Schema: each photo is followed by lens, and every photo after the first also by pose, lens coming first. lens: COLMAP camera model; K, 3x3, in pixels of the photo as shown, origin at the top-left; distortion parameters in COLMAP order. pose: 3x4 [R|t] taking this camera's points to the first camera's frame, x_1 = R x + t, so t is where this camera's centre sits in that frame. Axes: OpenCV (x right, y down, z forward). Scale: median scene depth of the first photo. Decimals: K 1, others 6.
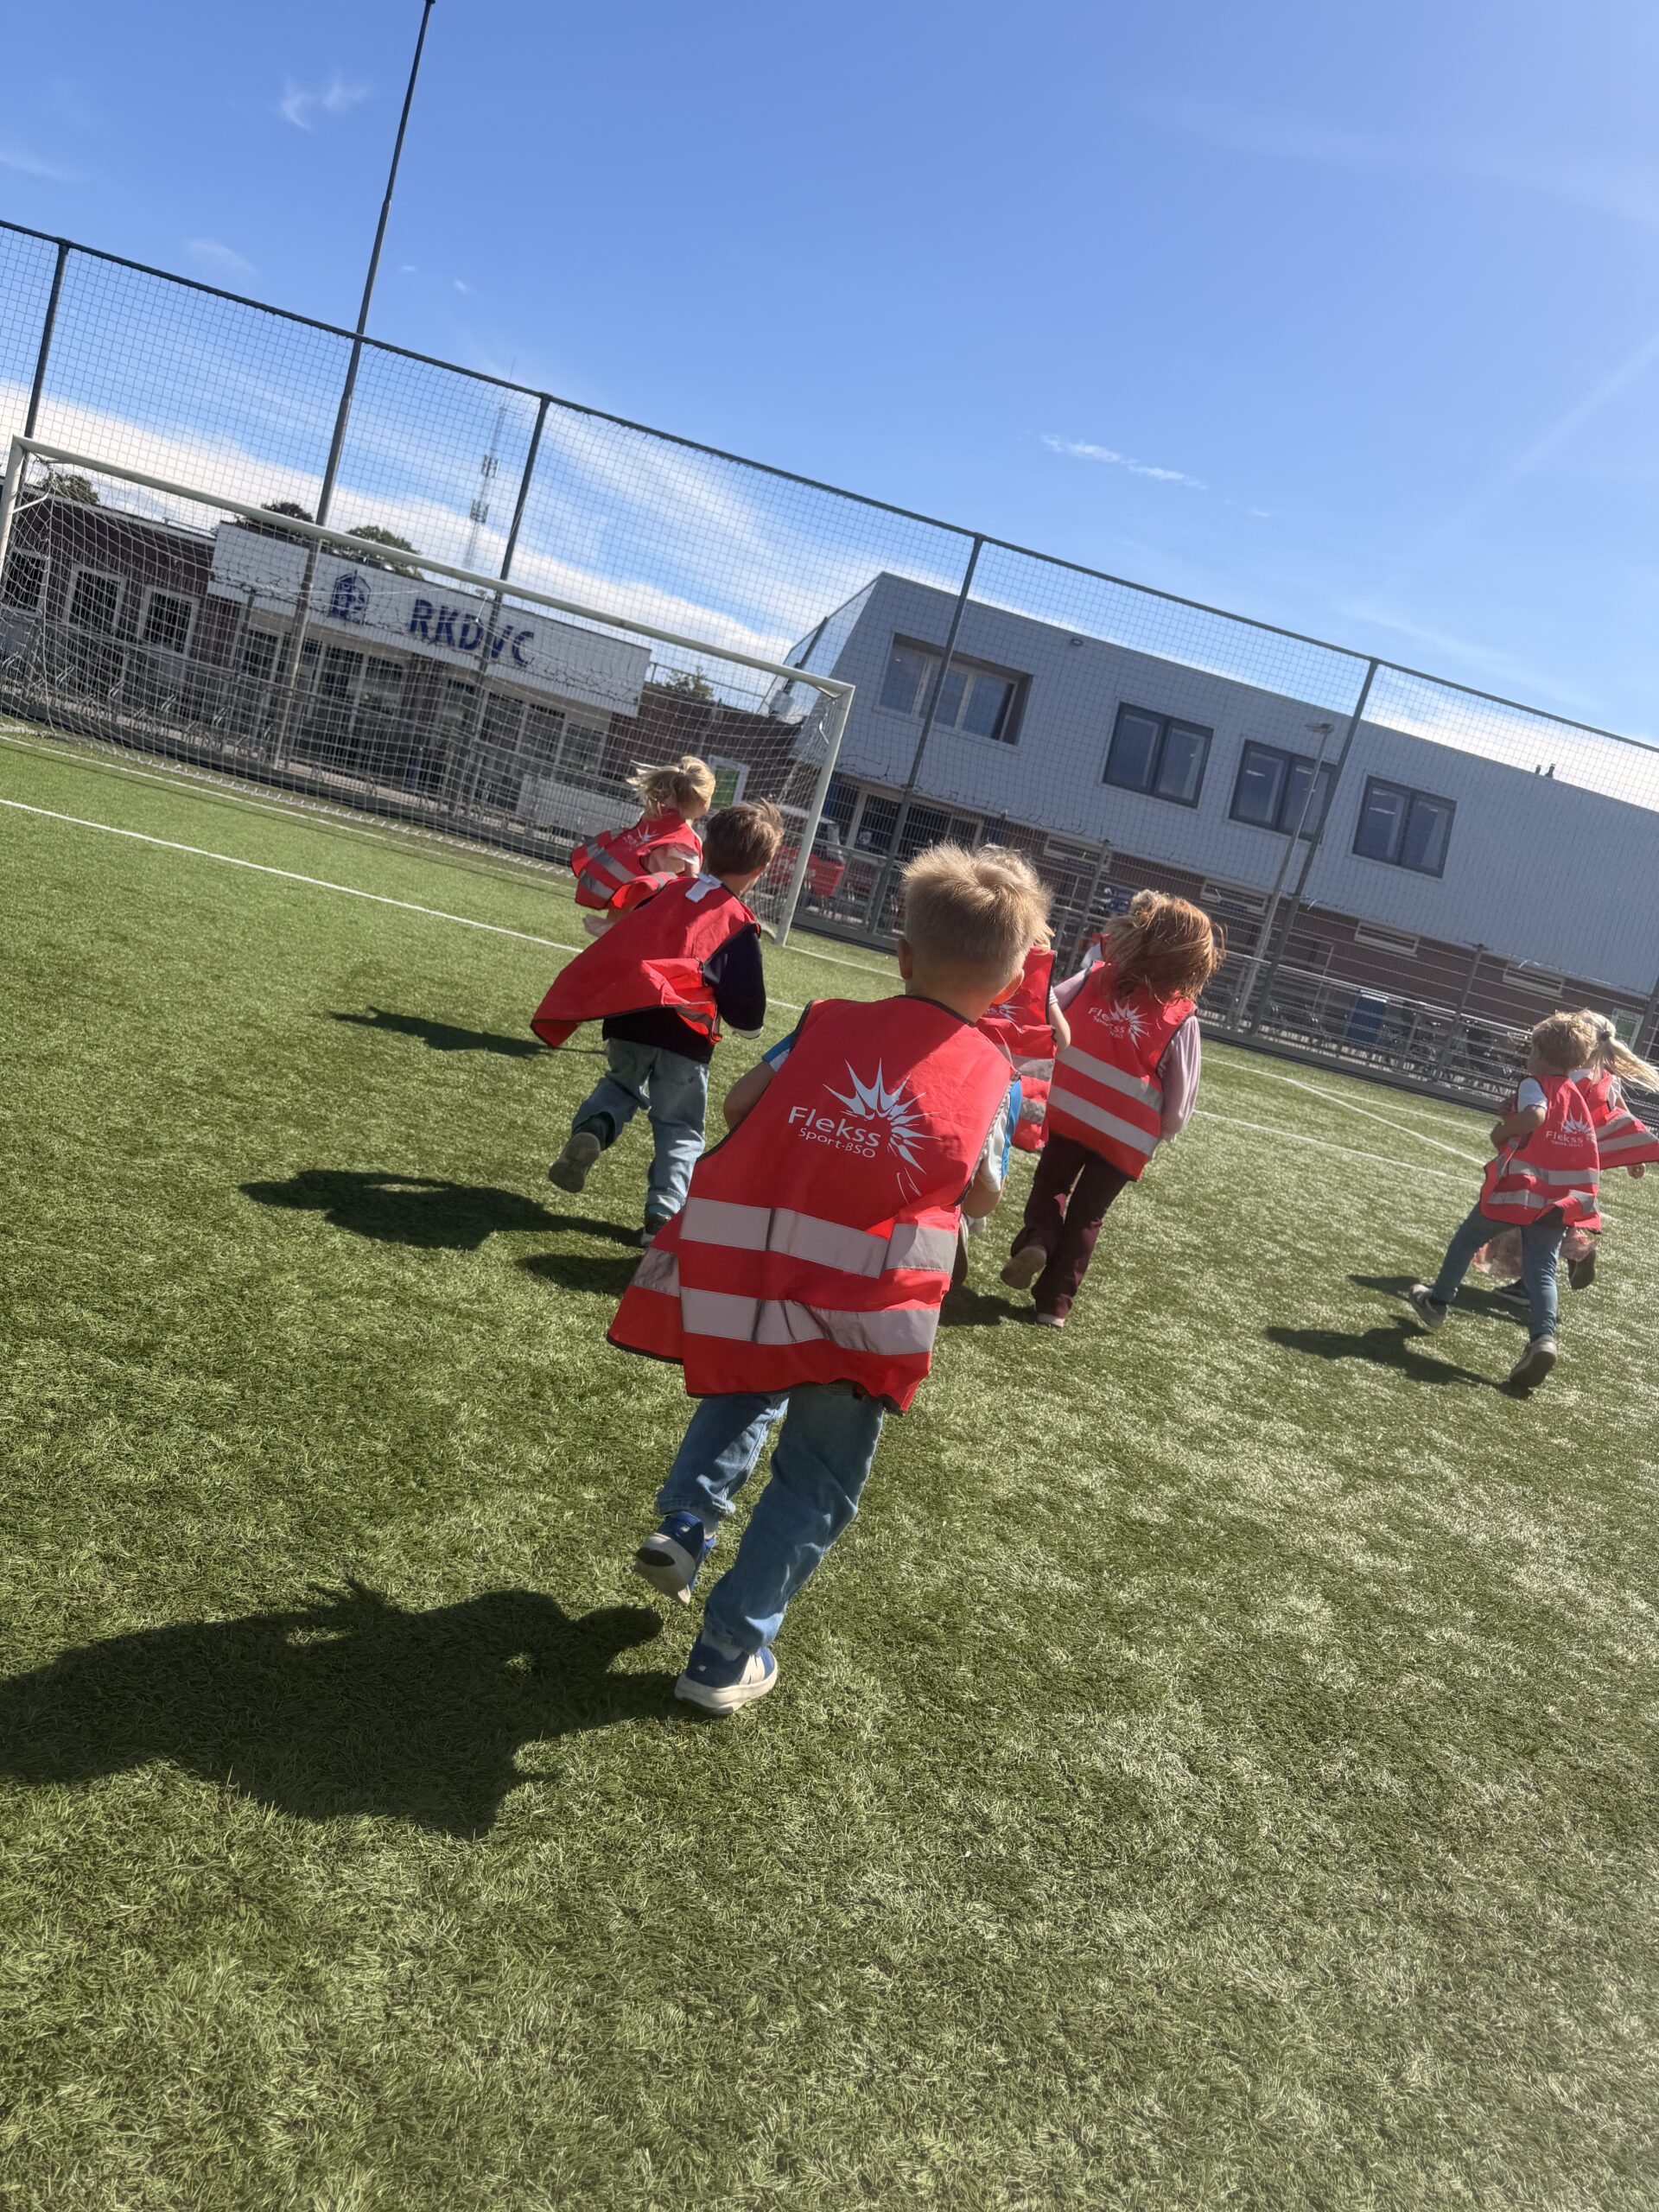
lens RADIAL K [[1535.8, 0, 829.5], [0, 1535.8, 1106.0], [0, 0, 1]] dist [0.079513, -0.124196]
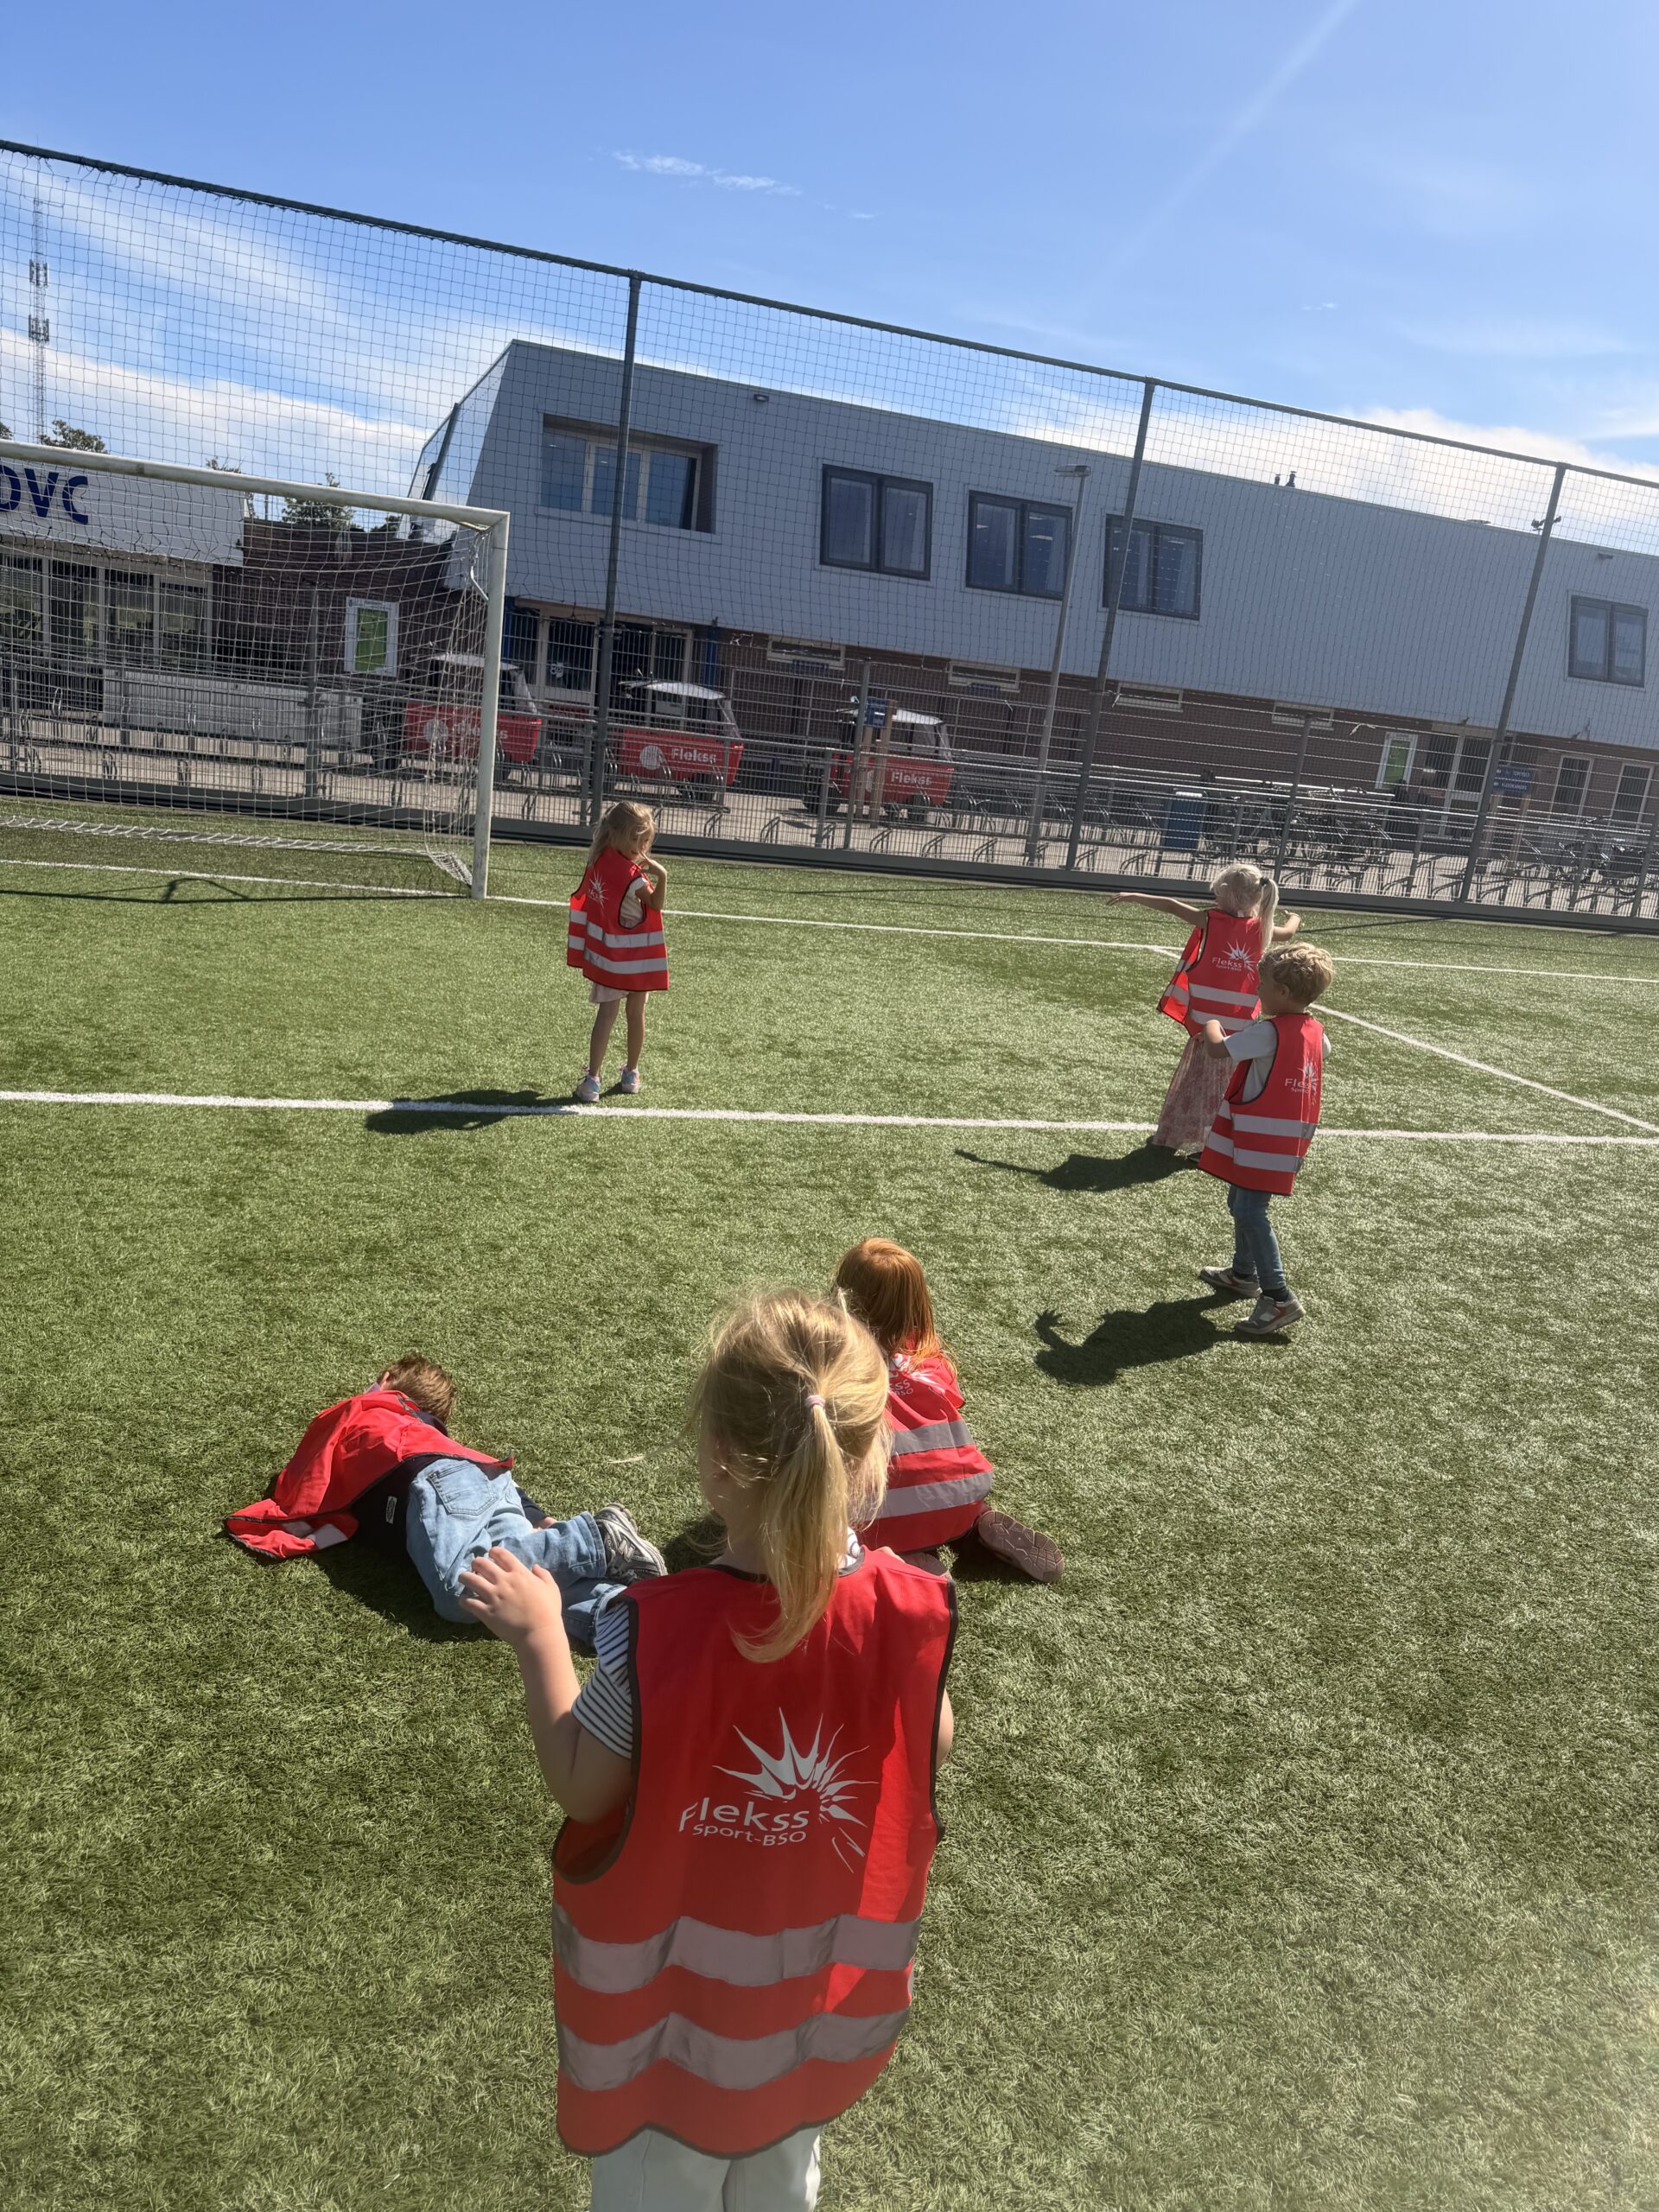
lens RADIAL K [[1546.6, 0, 821.8], [0, 1546.6, 1116.1], [0, 0, 1]] dist [0.065768, -0.102654]
pose [[0.972439, -0.190826, 0.133970, 0.003789], [0.170581, 0.973989, 0.149156, -0.041021], [-0.158948, -0.122192, 0.979696, 0.117300]]
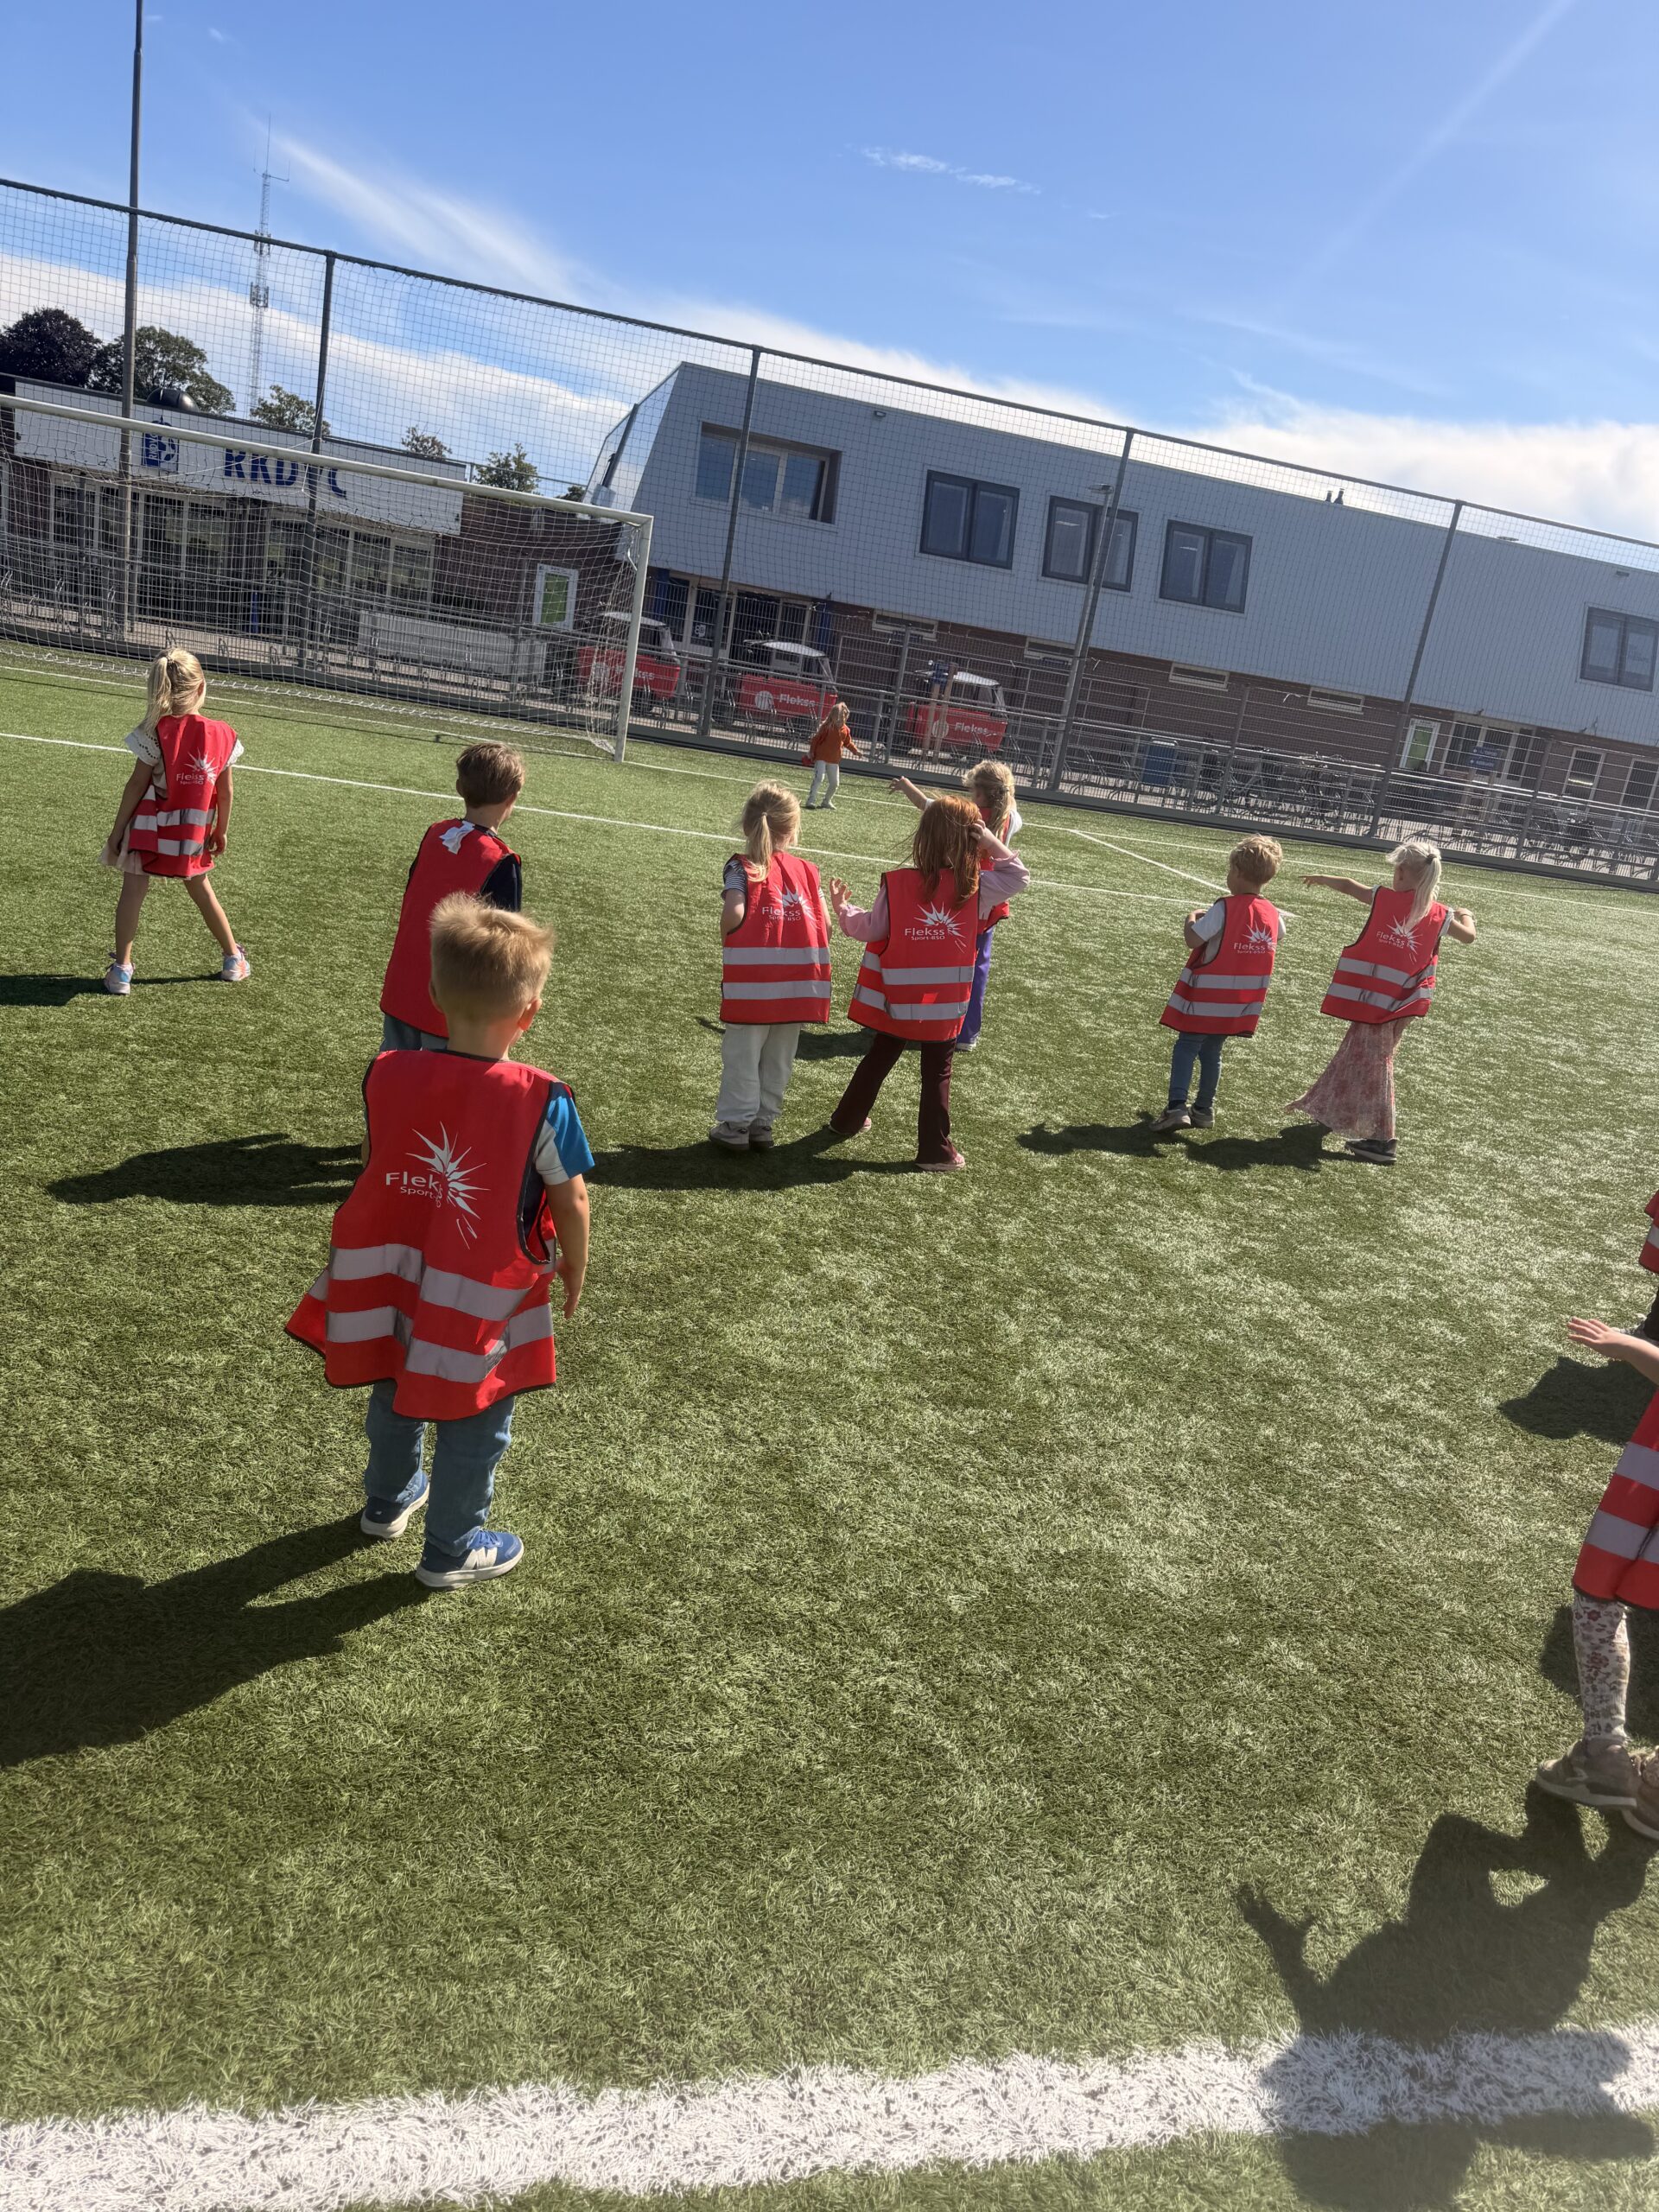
lens RADIAL K [[1535.8, 0, 829.5], [0, 1535.8, 1106.0], [0, 0, 1]] dist [0.079513, -0.124196]
pose [[0.990936, -0.122315, 0.055544, 0.013363], [0.113250, 0.983029, 0.144322, -0.000244], [-0.072254, -0.136724, 0.987971, -0.082859]]
